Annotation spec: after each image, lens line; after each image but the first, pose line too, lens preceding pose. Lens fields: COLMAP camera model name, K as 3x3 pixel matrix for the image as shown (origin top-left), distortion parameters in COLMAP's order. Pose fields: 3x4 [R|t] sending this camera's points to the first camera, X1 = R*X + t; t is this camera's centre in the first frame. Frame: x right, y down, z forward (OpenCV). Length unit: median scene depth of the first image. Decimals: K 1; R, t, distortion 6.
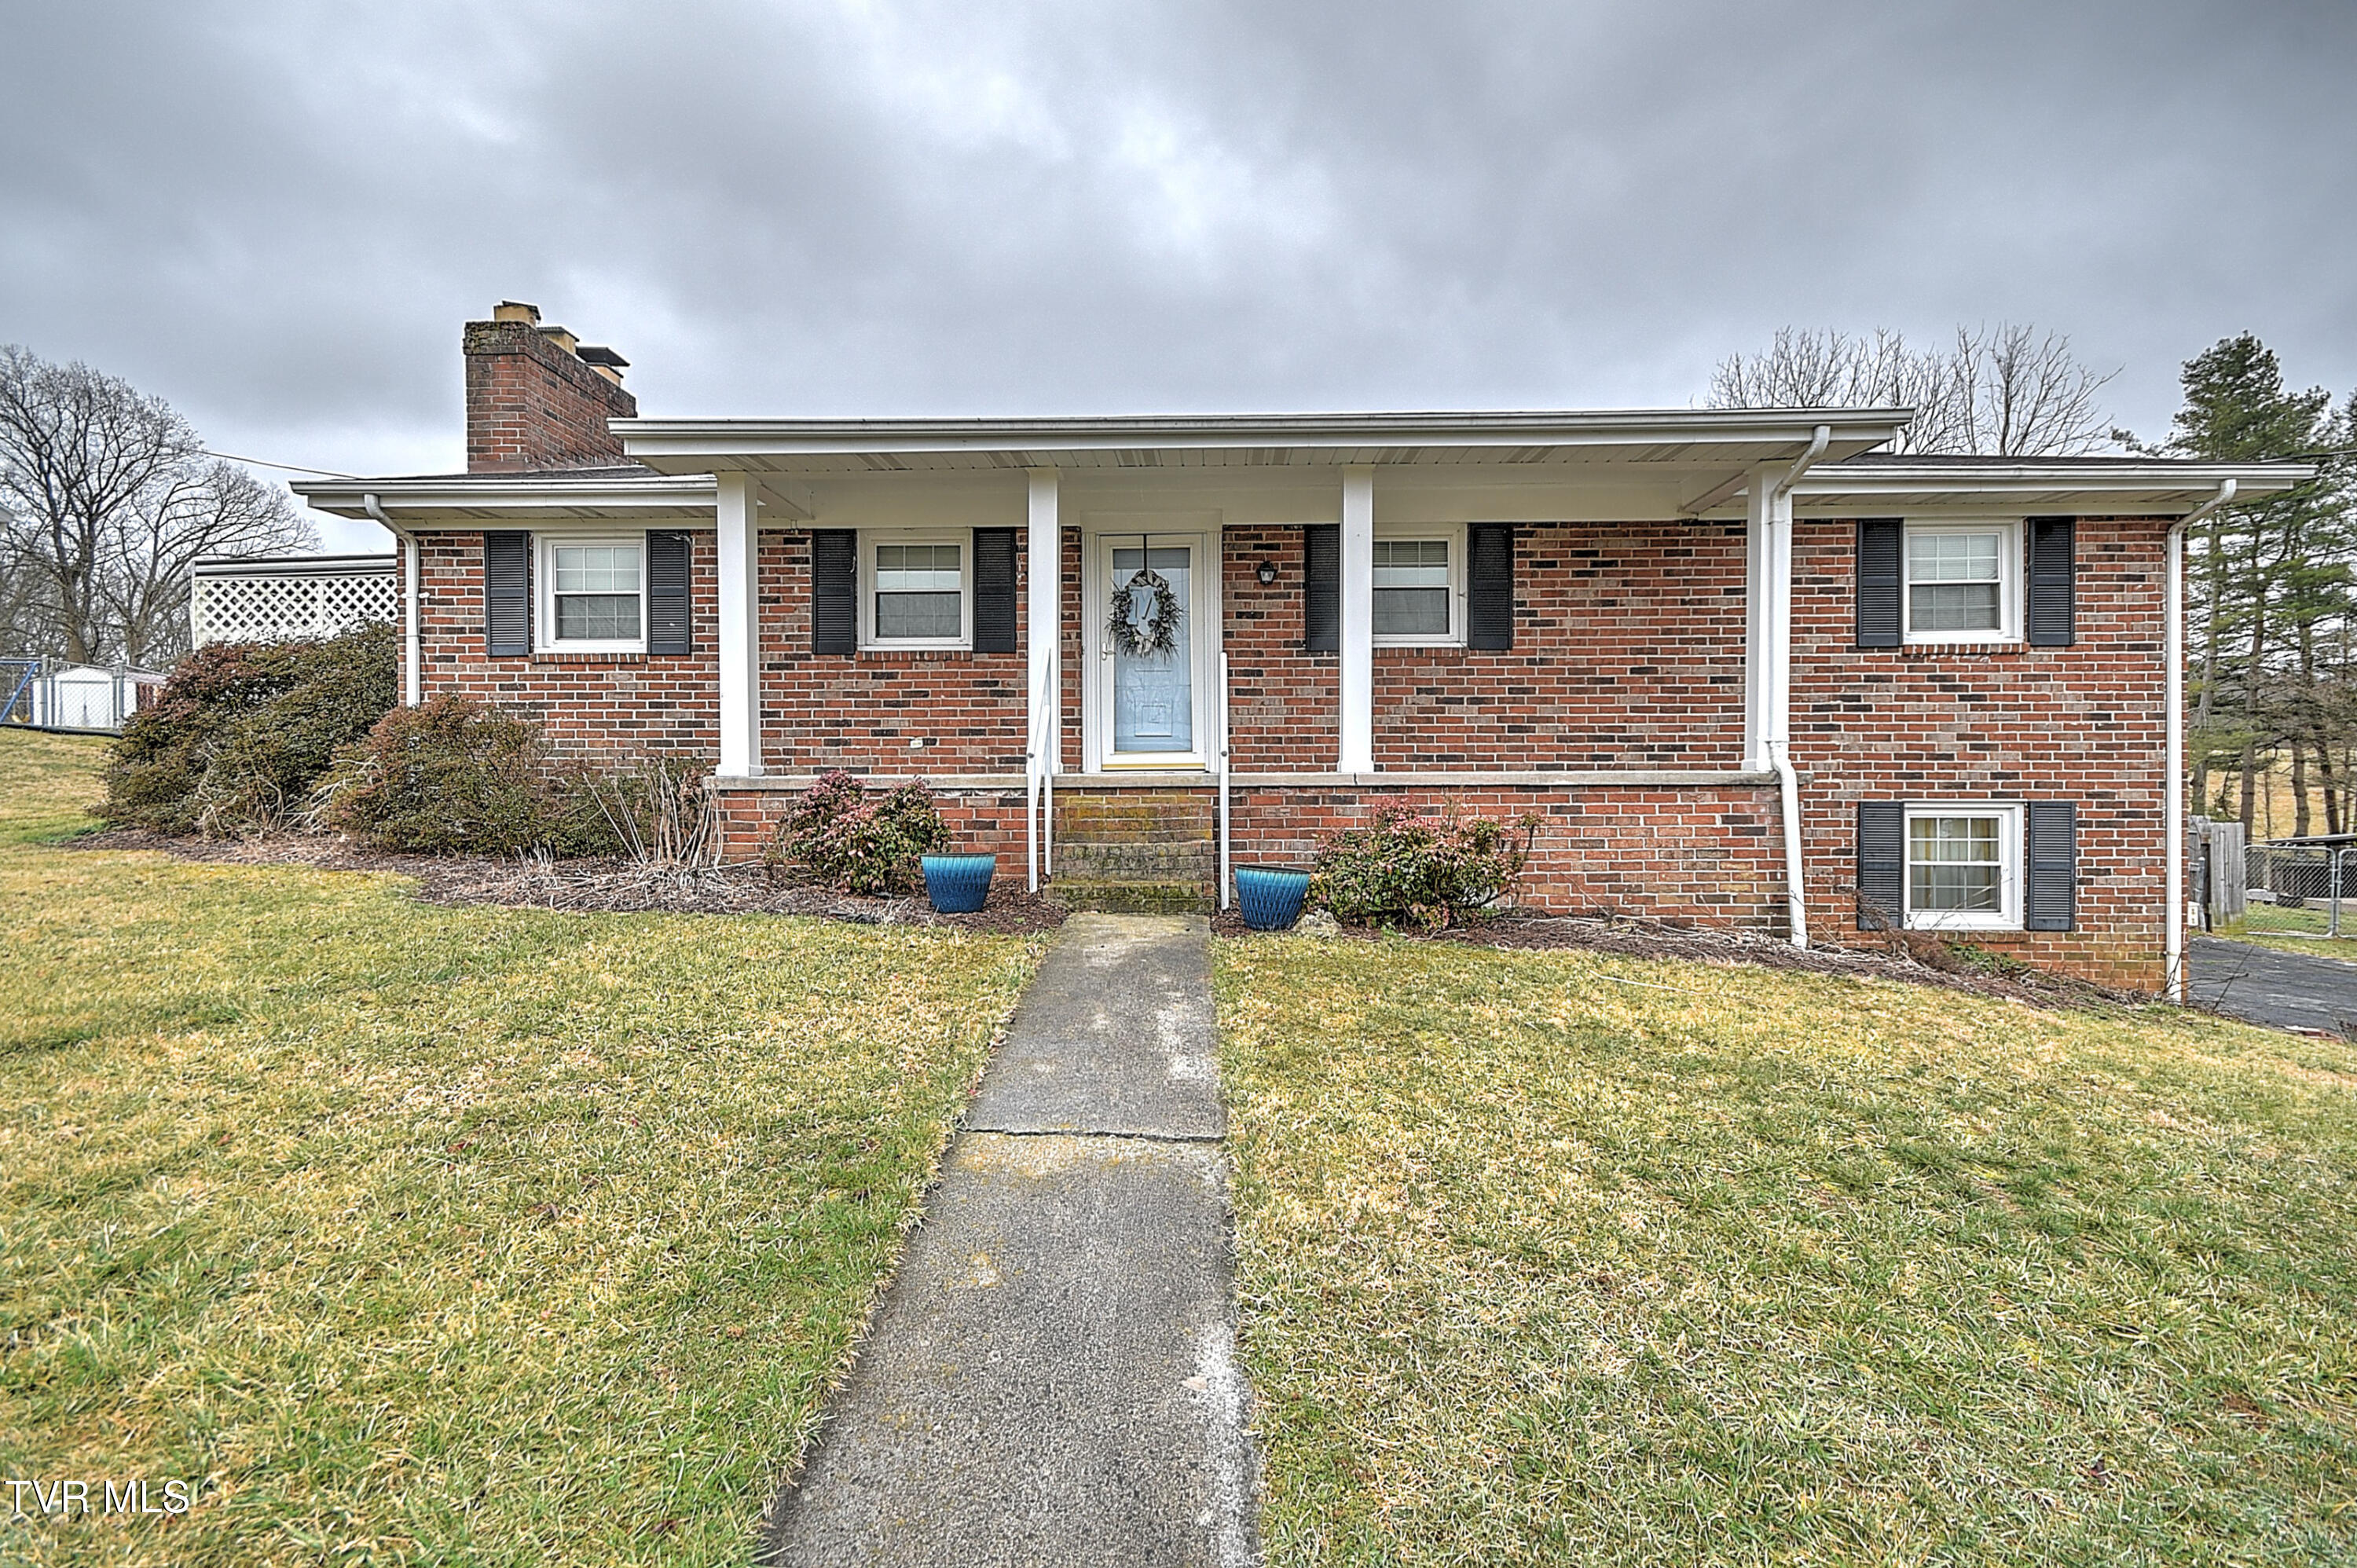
lens RADIAL K [[1016.3, 0, 1180.7], [0, 1016.3, 784.7], [0, 0, 1]] dist [0.018422, -0.009015]
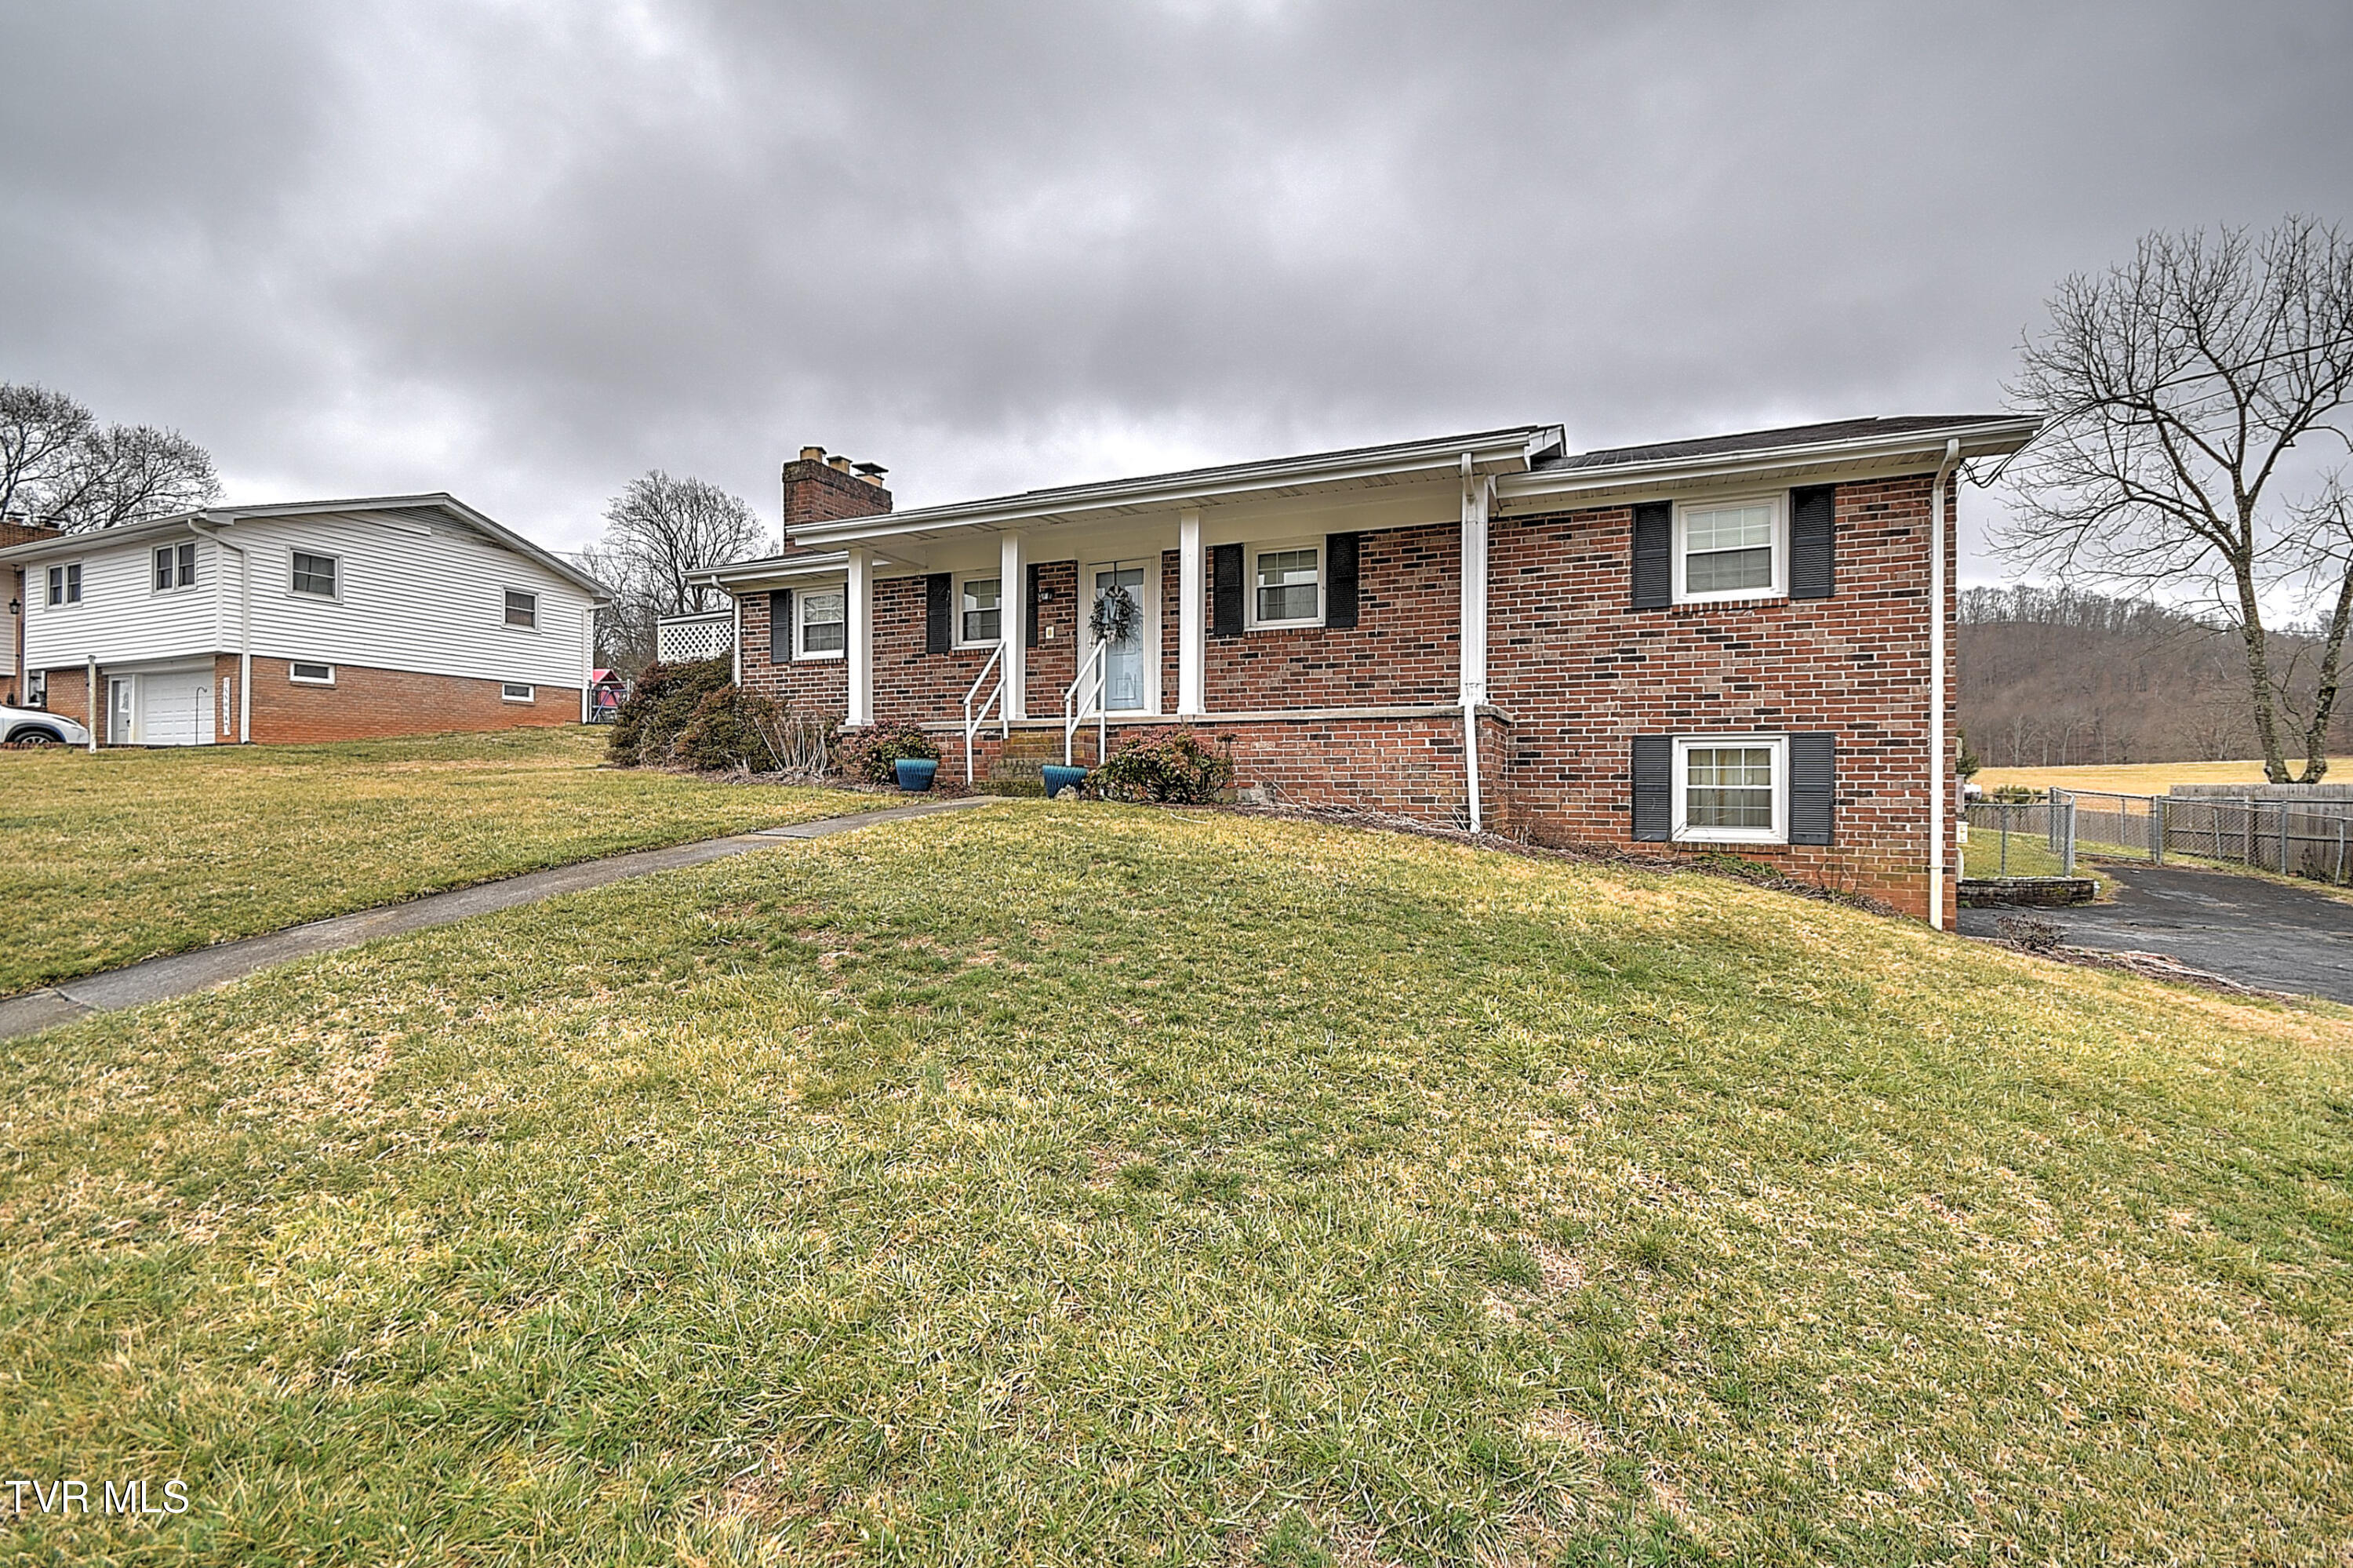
lens RADIAL K [[1014.6, 0, 1176.9], [0, 1014.6, 779.1], [0, 0, 1]] dist [0.018422, -0.009015]
pose [[0.925345, 0.001992, -0.379121, 0.616780], [-0.006007, 0.999938, -0.009409, 0.082786], [0.379078, 0.010984, 0.925299, -0.328265]]
